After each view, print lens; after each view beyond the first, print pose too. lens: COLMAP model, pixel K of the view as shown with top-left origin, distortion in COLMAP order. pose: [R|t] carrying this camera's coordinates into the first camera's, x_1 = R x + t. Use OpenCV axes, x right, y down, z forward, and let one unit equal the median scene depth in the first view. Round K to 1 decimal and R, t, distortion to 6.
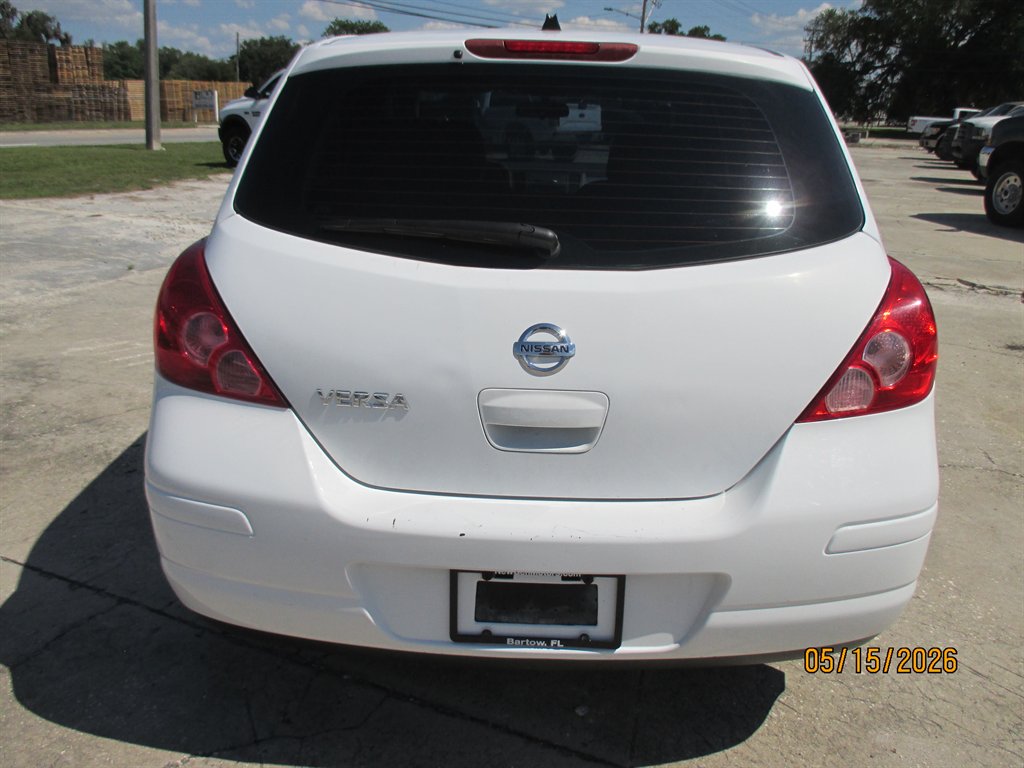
lens RADIAL K [[841.6, 0, 524.2], [0, 841.6, 382.6], [0, 0, 1]] dist [-0.037681, -0.005842]
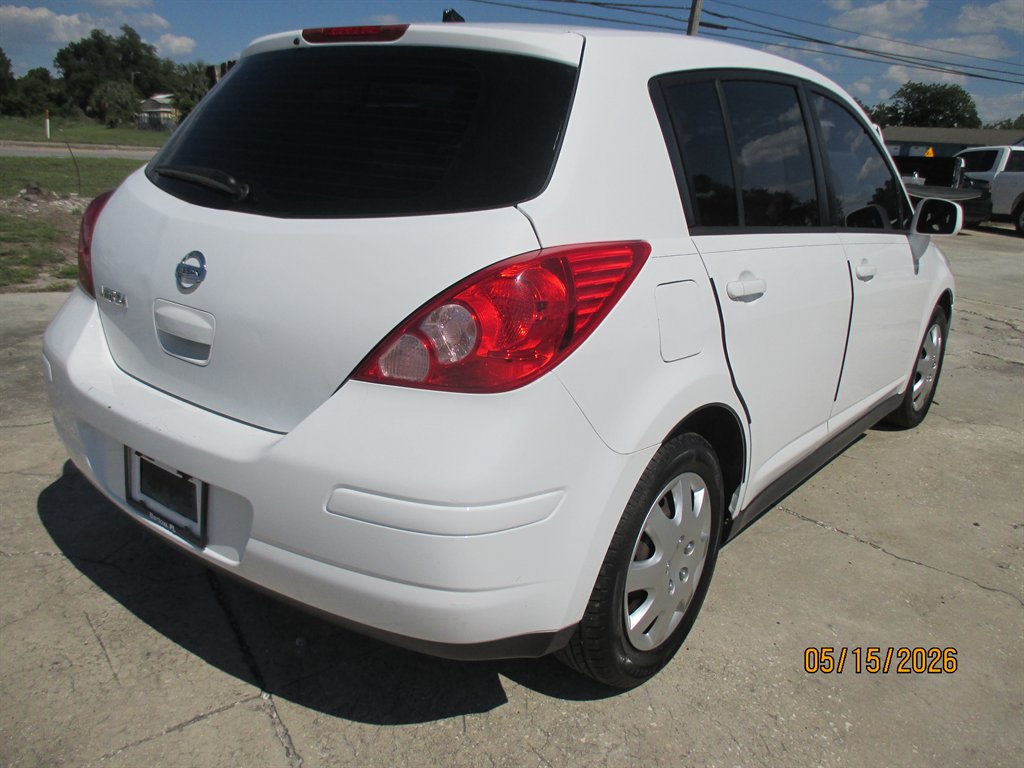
lens RADIAL K [[841.6, 0, 524.2], [0, 841.6, 382.6], [0, 0, 1]] dist [-0.037681, -0.005842]
pose [[0.803748, 0.185178, -0.565419, 1.036736], [-0.222913, 0.974835, 0.002392, 0.004814], [0.551633, 0.124117, 0.824801, 0.290315]]
